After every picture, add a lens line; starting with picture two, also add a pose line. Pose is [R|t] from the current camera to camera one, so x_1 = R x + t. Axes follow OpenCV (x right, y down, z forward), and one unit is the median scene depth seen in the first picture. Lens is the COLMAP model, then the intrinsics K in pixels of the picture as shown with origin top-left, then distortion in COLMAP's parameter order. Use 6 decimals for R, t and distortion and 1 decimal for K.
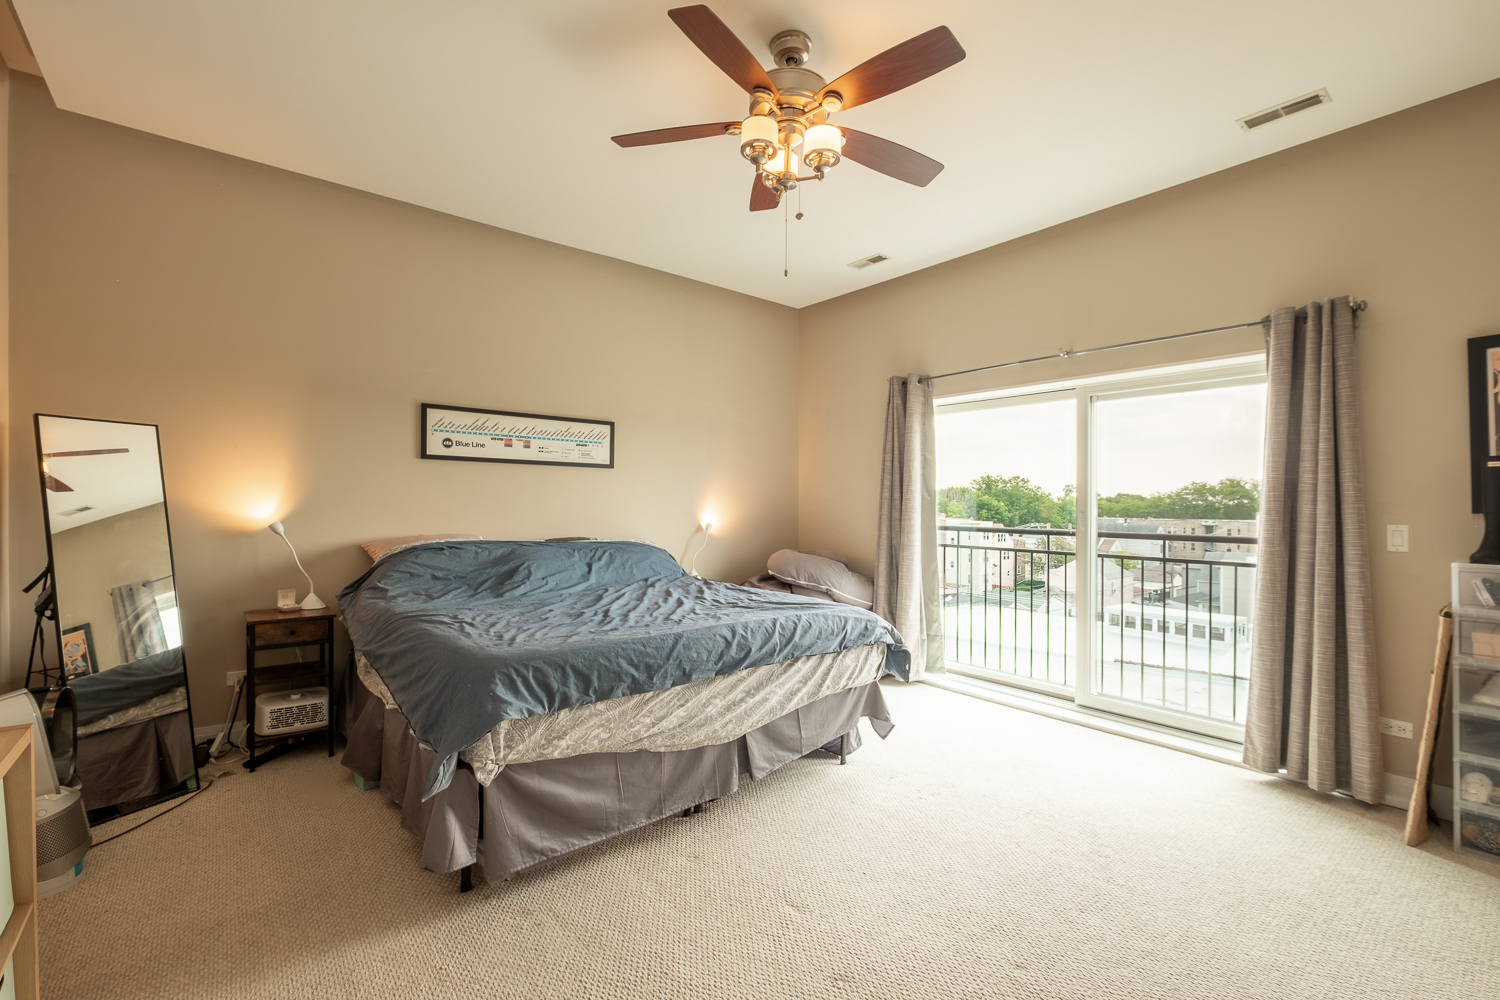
lens RADIAL K [[663.6, 0, 751.1], [0, 663.6, 503.9], [0, 0, 1]] dist [-0.001418, -0.000661]
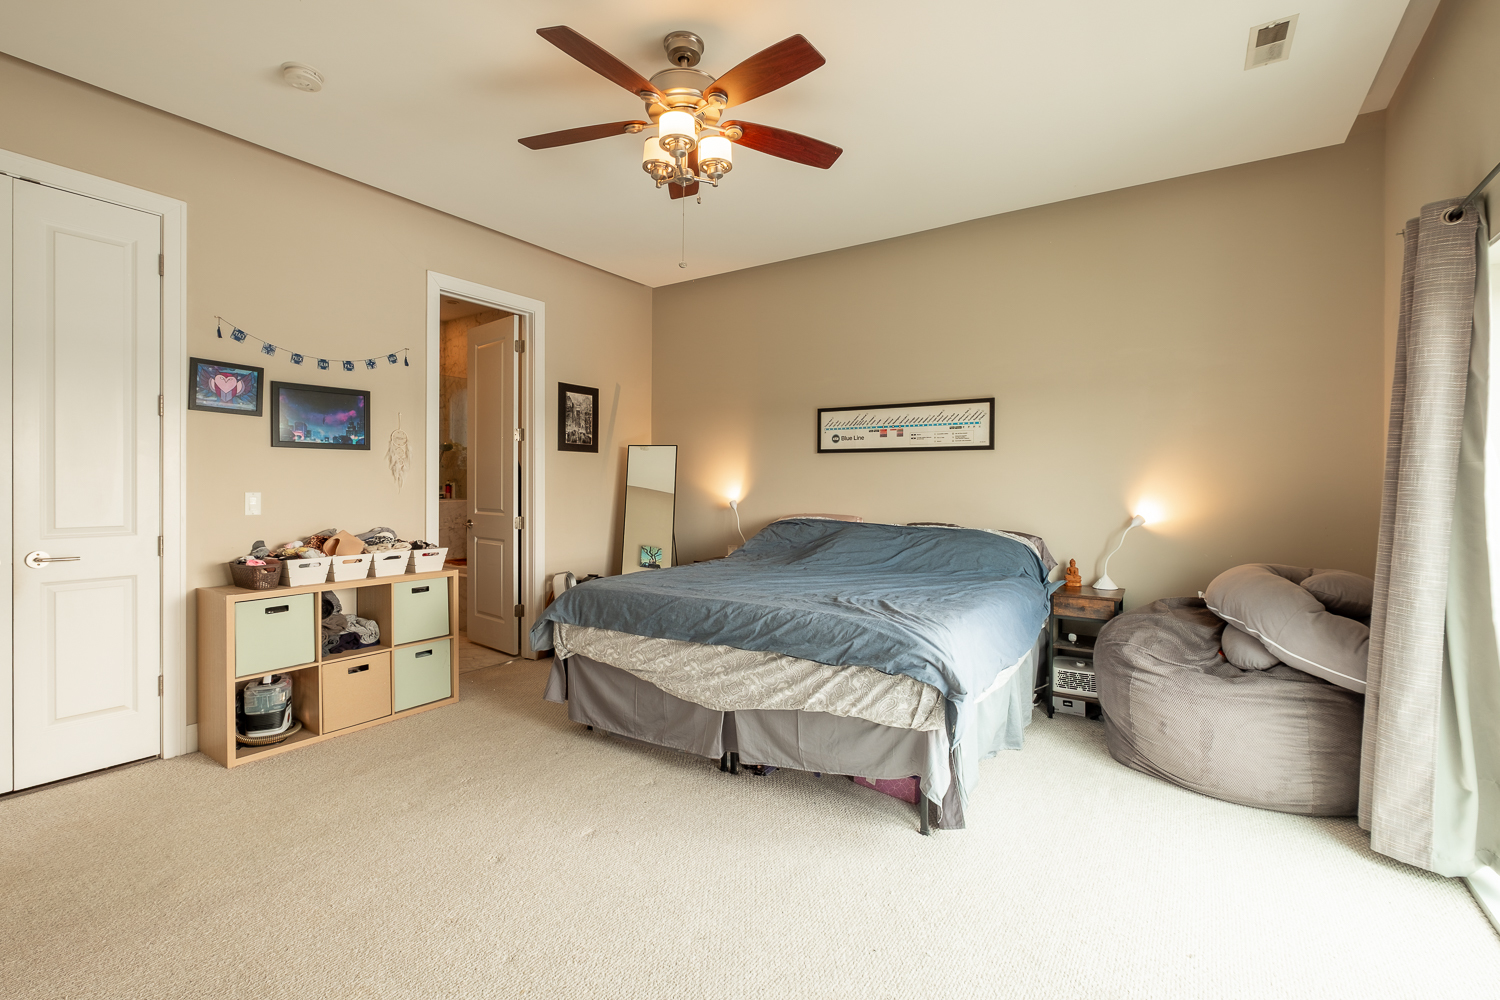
lens RADIAL K [[663.6, 0, 754.0], [0, 663.6, 505.8], [0, 0, 1]] dist [-0.001418, -0.000661]
pose [[0.299920, 0.021939, -0.953712, 0.668968], [-0.002507, 0.999750, 0.022209, 0.004857], [0.953961, -0.004270, 0.299900, 0.497282]]
